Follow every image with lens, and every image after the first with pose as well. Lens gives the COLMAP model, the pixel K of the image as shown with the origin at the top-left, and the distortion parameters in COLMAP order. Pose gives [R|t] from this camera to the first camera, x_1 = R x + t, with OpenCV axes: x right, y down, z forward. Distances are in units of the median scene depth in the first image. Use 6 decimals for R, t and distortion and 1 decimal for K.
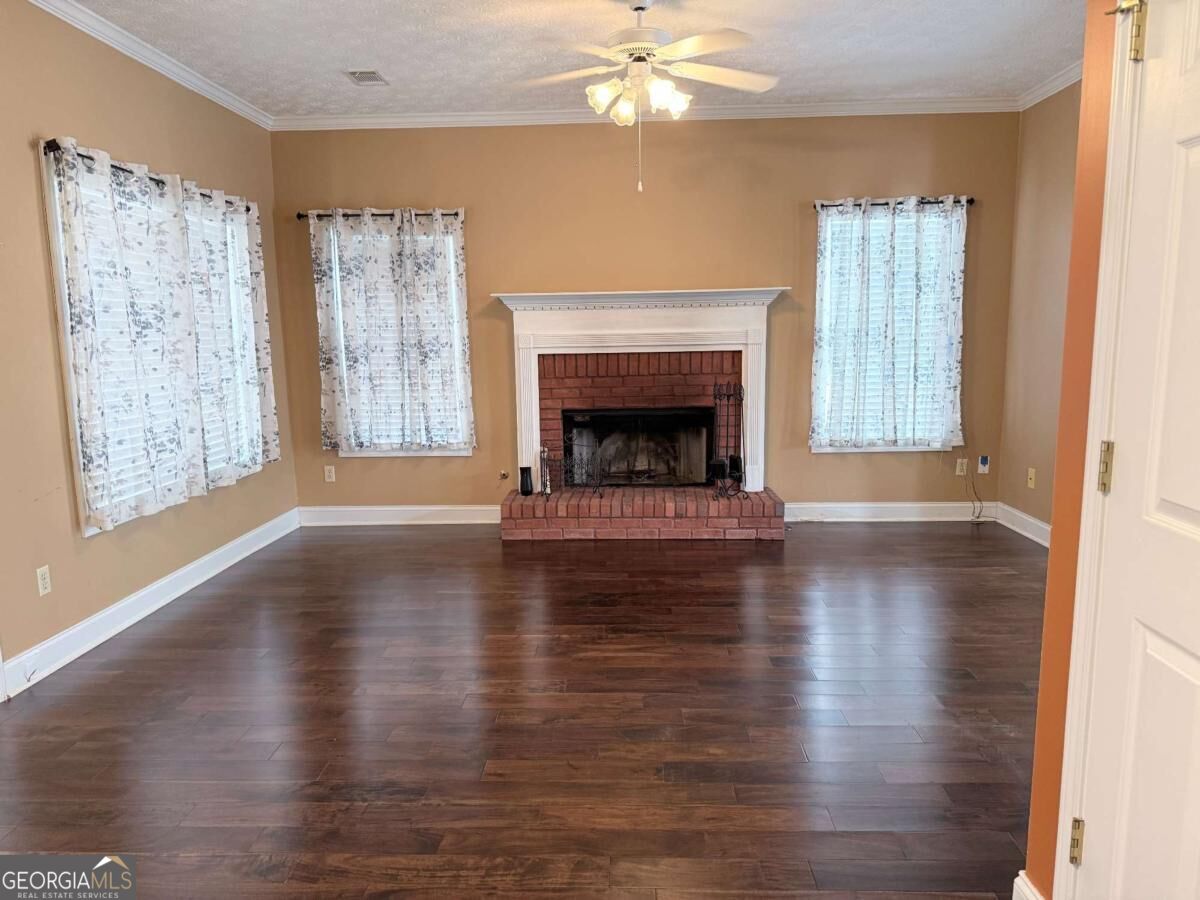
lens RADIAL K [[814.8, 0, 603.9], [0, 814.8, 453.8], [0, 0, 1]] dist [0.119600, -0.231278]
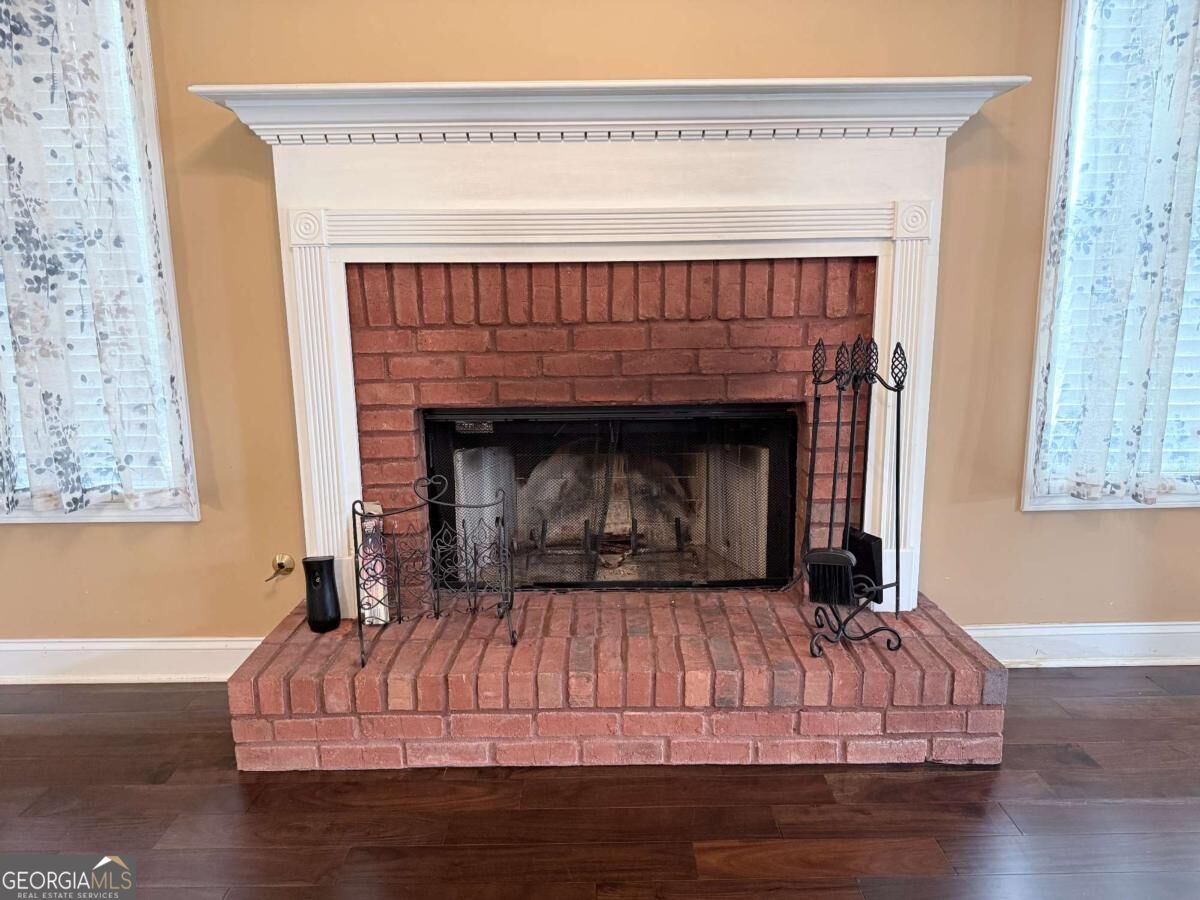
lens RADIAL K [[845.1, 0, 601.3], [0, 845.1, 461.9], [0, 0, 1]] dist [0.058103, -0.071862]
pose [[0.999280, -0.003475, 0.037775, 0.022356], [0.001641, 0.998823, 0.048481, -0.048549], [-0.037899, -0.048384, 0.998110, 0.589783]]
